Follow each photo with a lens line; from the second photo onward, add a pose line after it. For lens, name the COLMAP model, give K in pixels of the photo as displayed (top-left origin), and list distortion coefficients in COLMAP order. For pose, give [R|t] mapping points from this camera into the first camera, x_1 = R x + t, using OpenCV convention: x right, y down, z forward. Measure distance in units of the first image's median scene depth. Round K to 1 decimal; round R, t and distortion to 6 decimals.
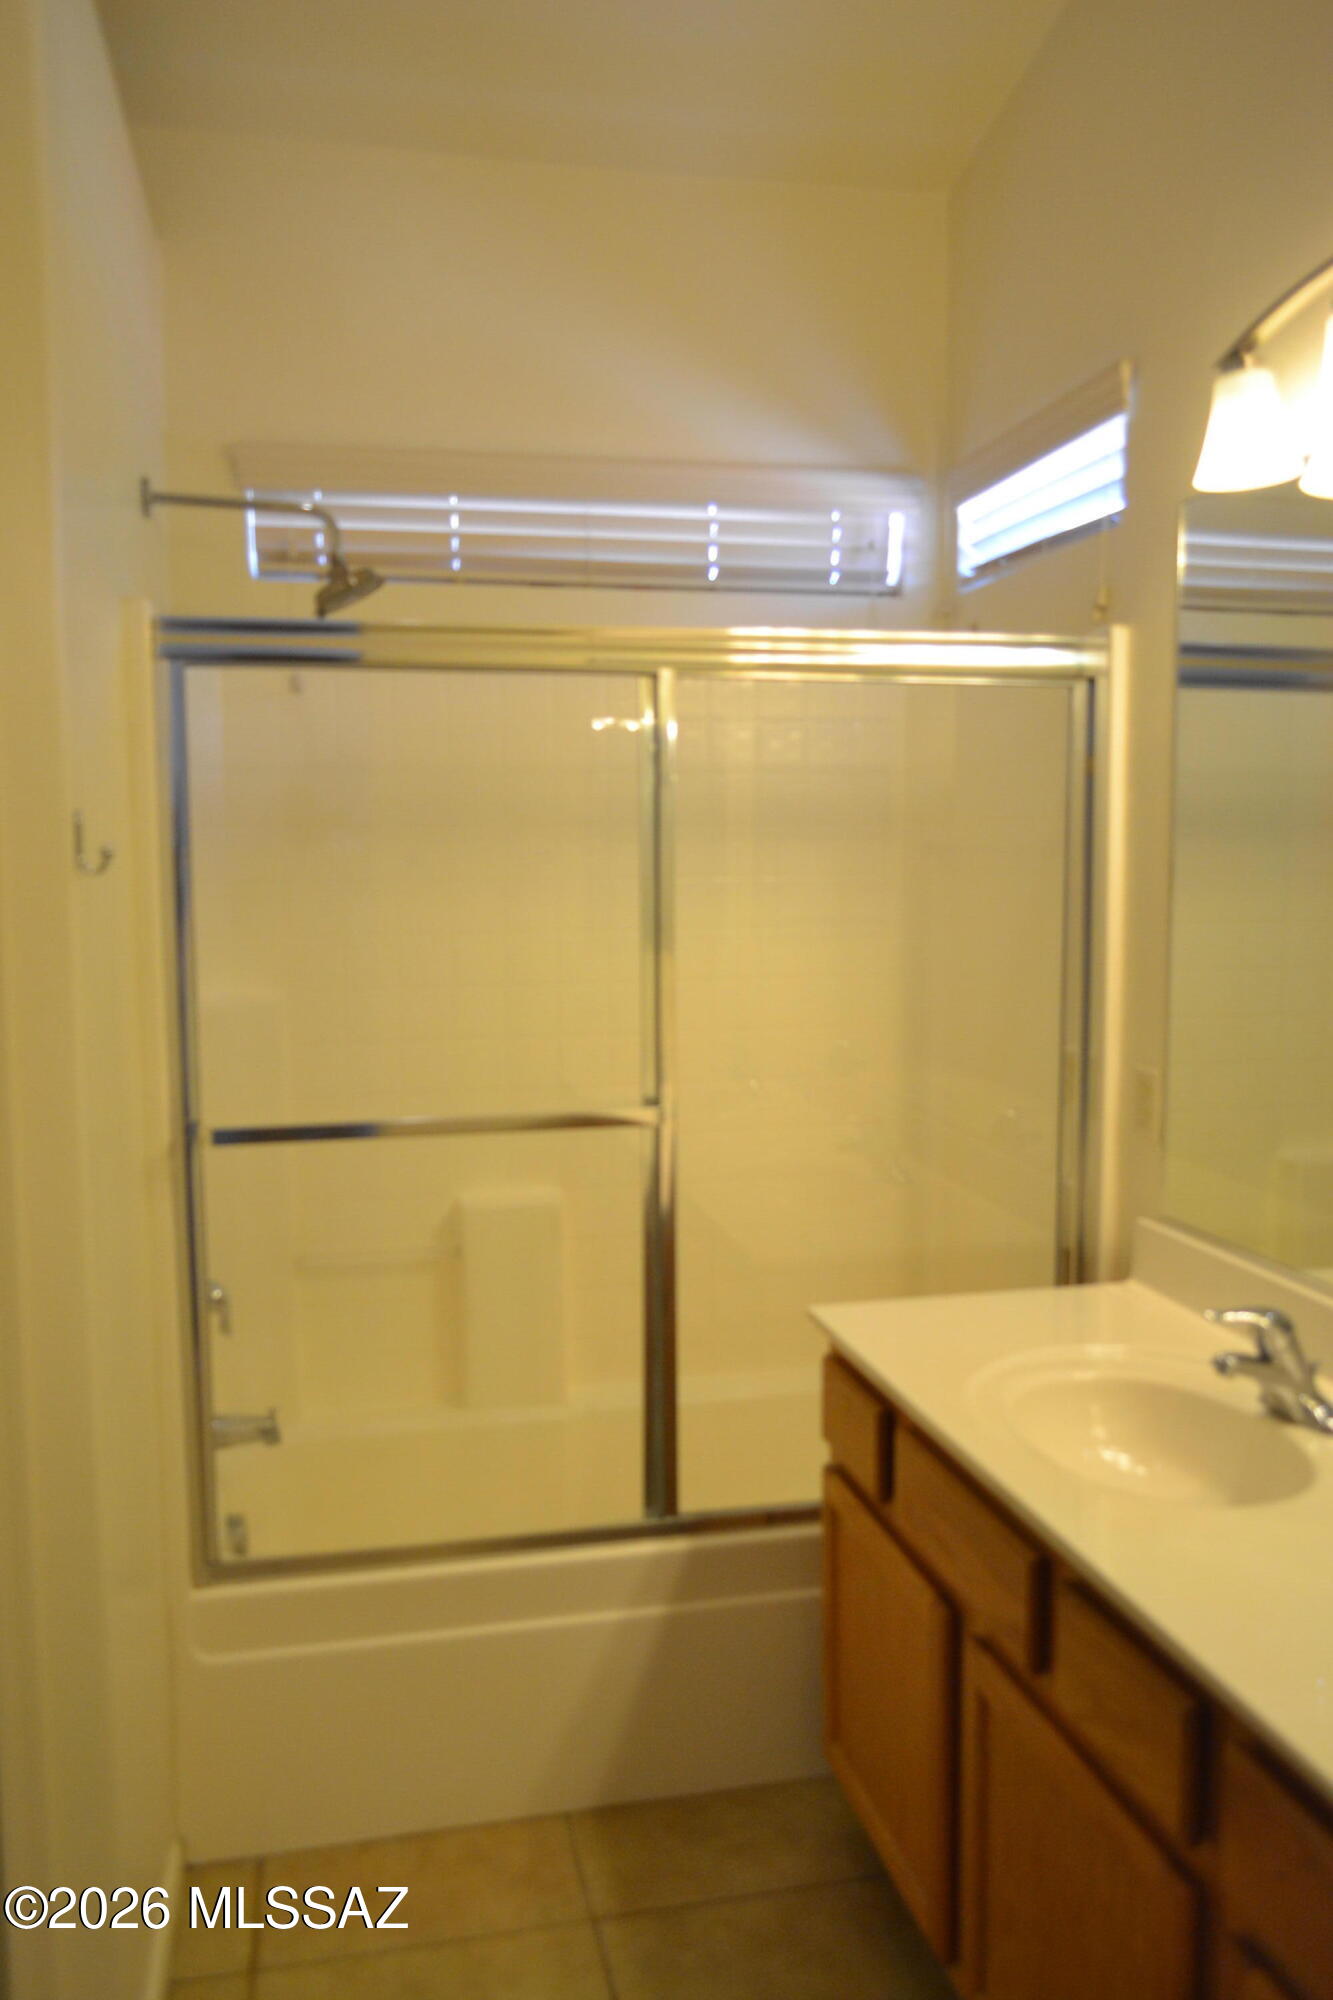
lens RADIAL K [[1599.4, 0, 662.1], [0, 1599.4, 1013.8], [0, 0, 1]] dist [-0.006827, 0.005936]
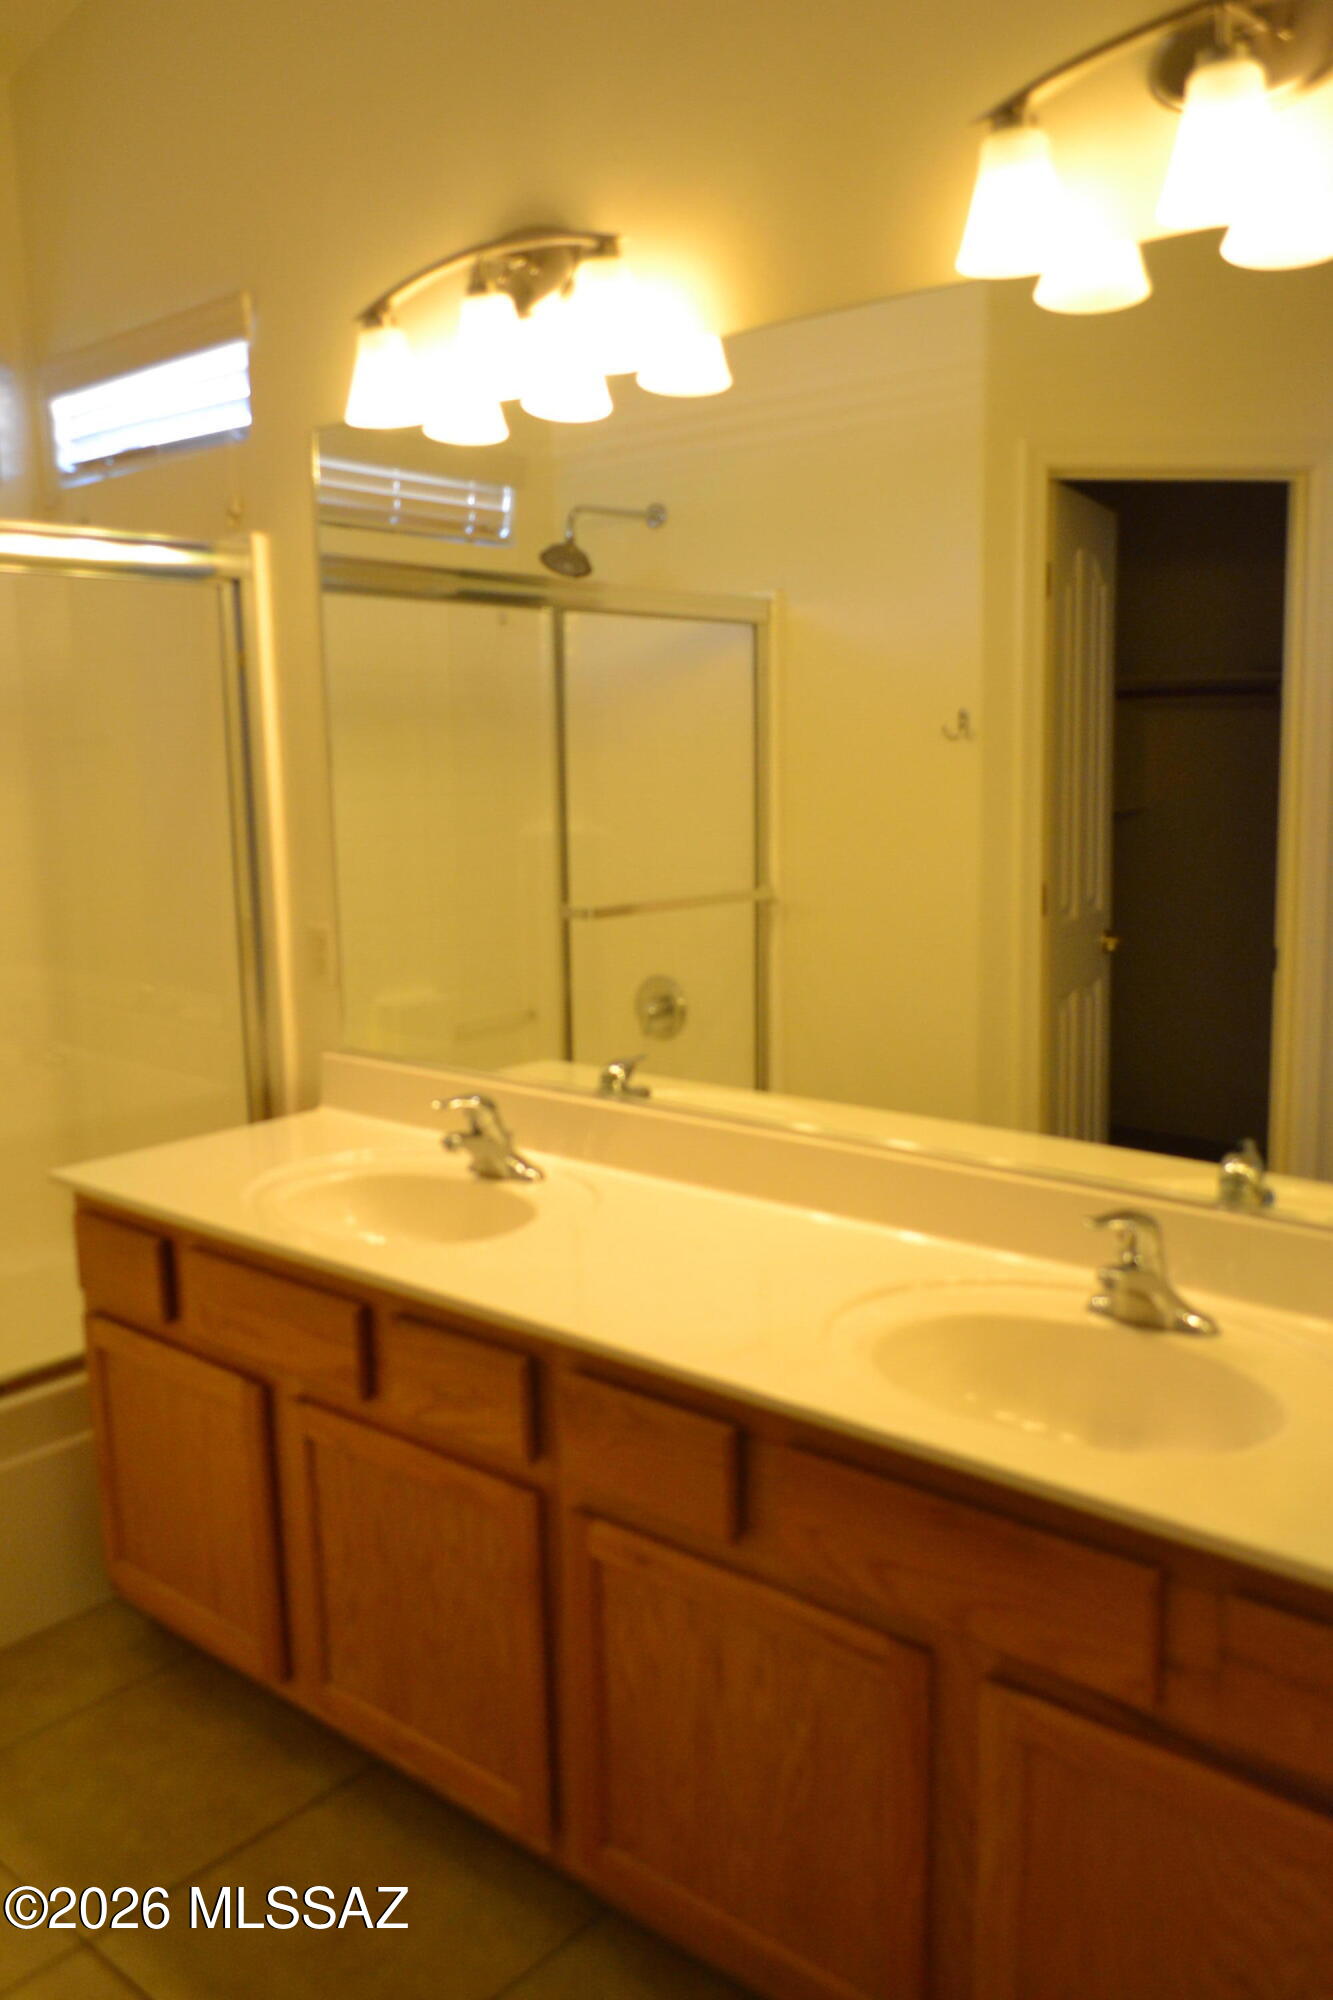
lens RADIAL K [[1599.4, 0, 657.4], [0, 1599.4, 1011.5], [0, 0, 1]] dist [-0.006827, 0.005936]
pose [[0.801649, -0.111940, 0.587221, -0.192745], [0.075218, 0.993392, 0.086683, 0.015804], [-0.593044, -0.025319, 0.804772, -0.083812]]
